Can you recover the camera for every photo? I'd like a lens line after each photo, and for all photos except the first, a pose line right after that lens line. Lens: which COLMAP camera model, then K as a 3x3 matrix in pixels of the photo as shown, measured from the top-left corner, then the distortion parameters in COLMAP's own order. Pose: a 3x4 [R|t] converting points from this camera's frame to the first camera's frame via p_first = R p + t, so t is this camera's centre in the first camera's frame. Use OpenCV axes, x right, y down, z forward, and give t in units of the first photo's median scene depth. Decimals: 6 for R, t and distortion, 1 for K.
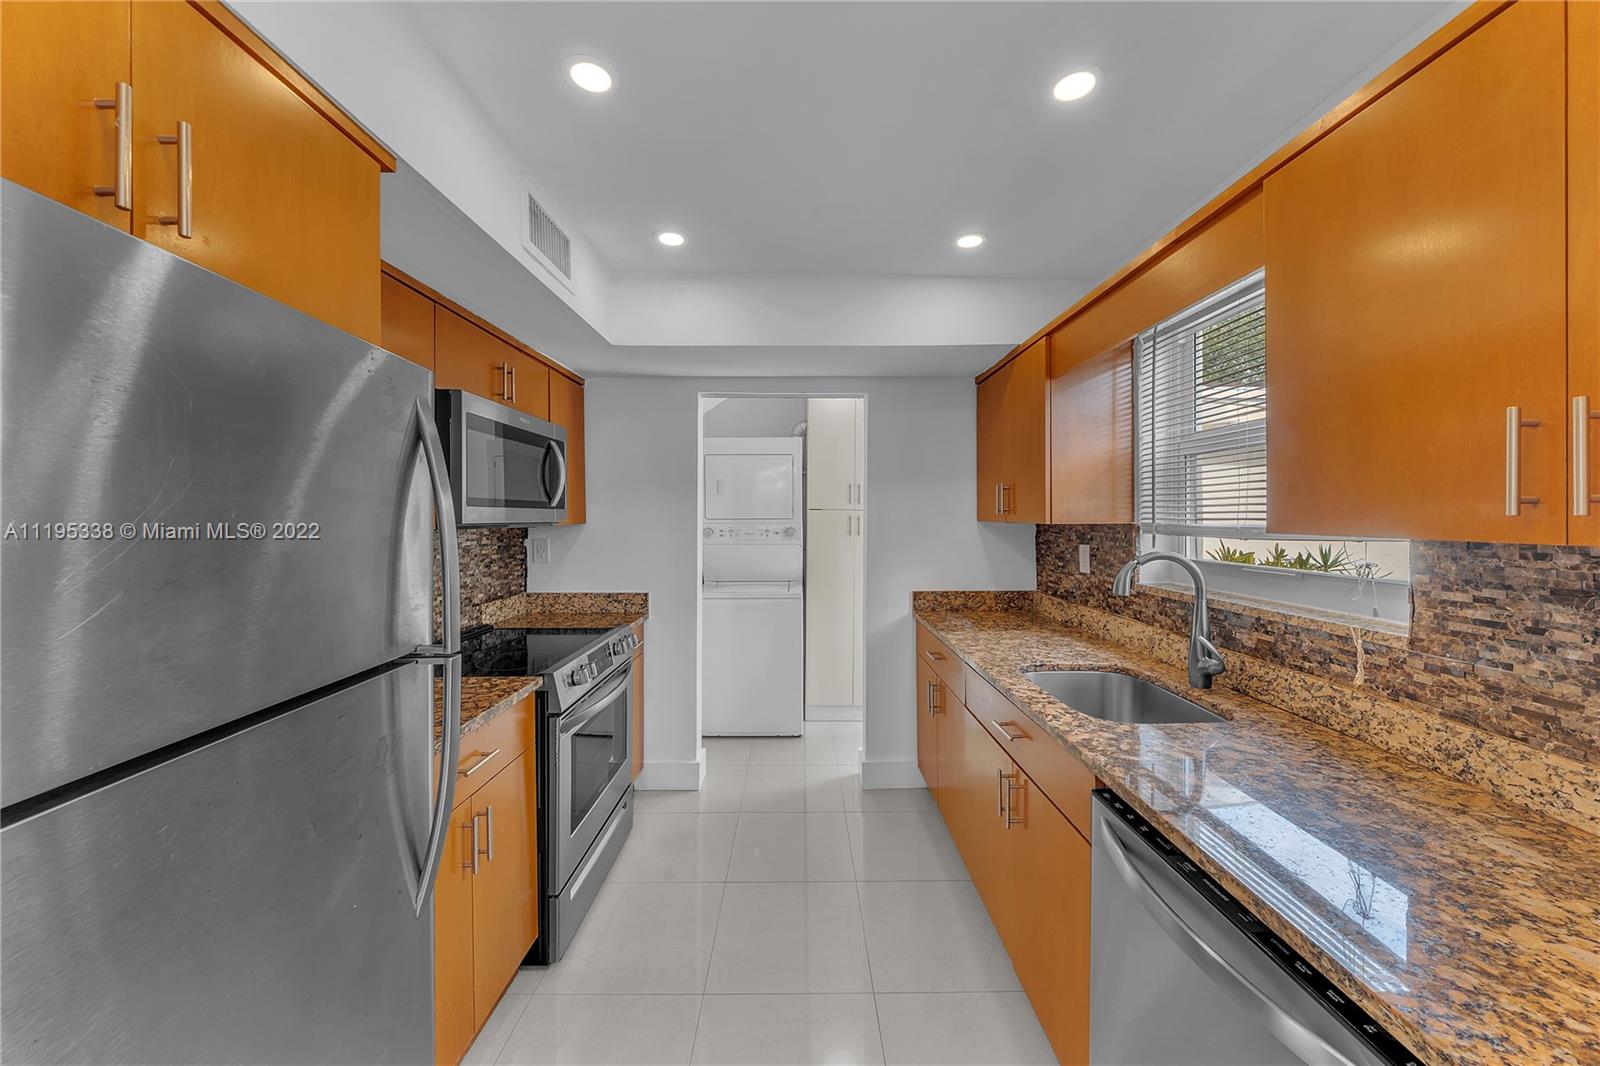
lens RADIAL K [[556.2, 0, 804.1], [0, 556.2, 521.7], [0, 0, 1]] dist [-0.002486, -0.000331]
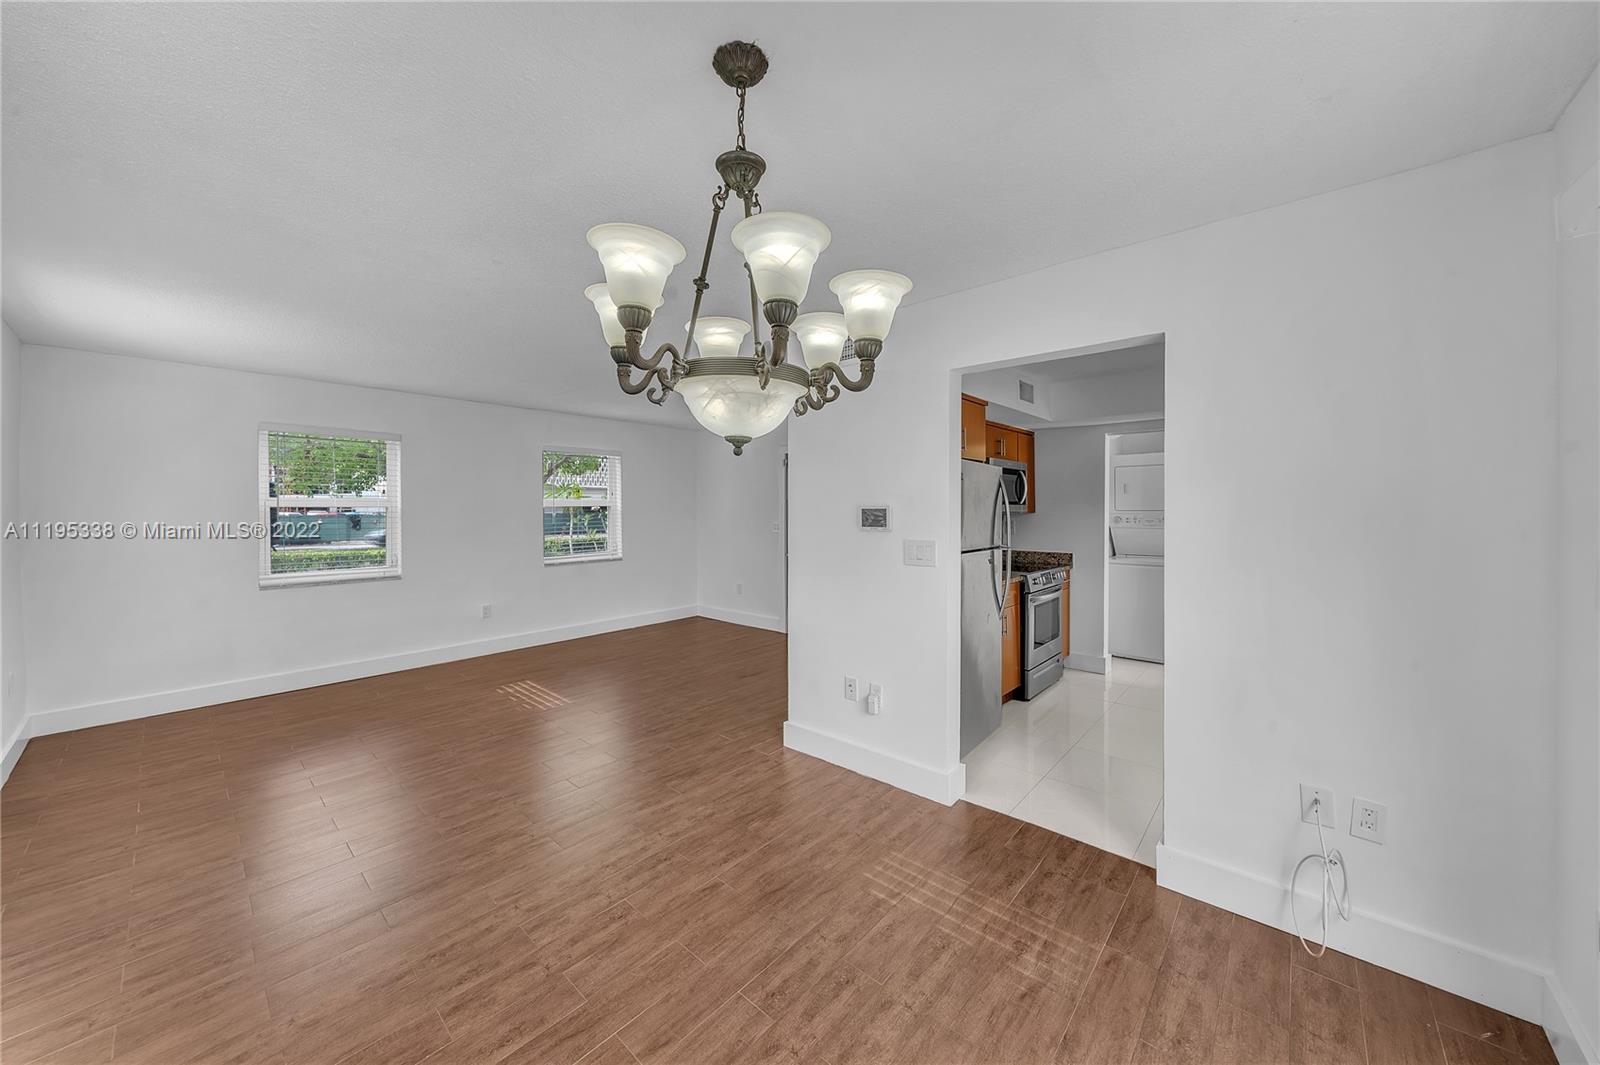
lens RADIAL K [[556.2, 0, 805.8], [0, 556.2, 518.4], [0, 0, 1]] dist [-0.002486, -0.000331]
pose [[0.744057, 0.001977, -0.668113, 0.284826], [-0.000196, 0.999996, 0.002740, 0.017514], [0.668116, -0.001908, 0.744054, -0.929488]]
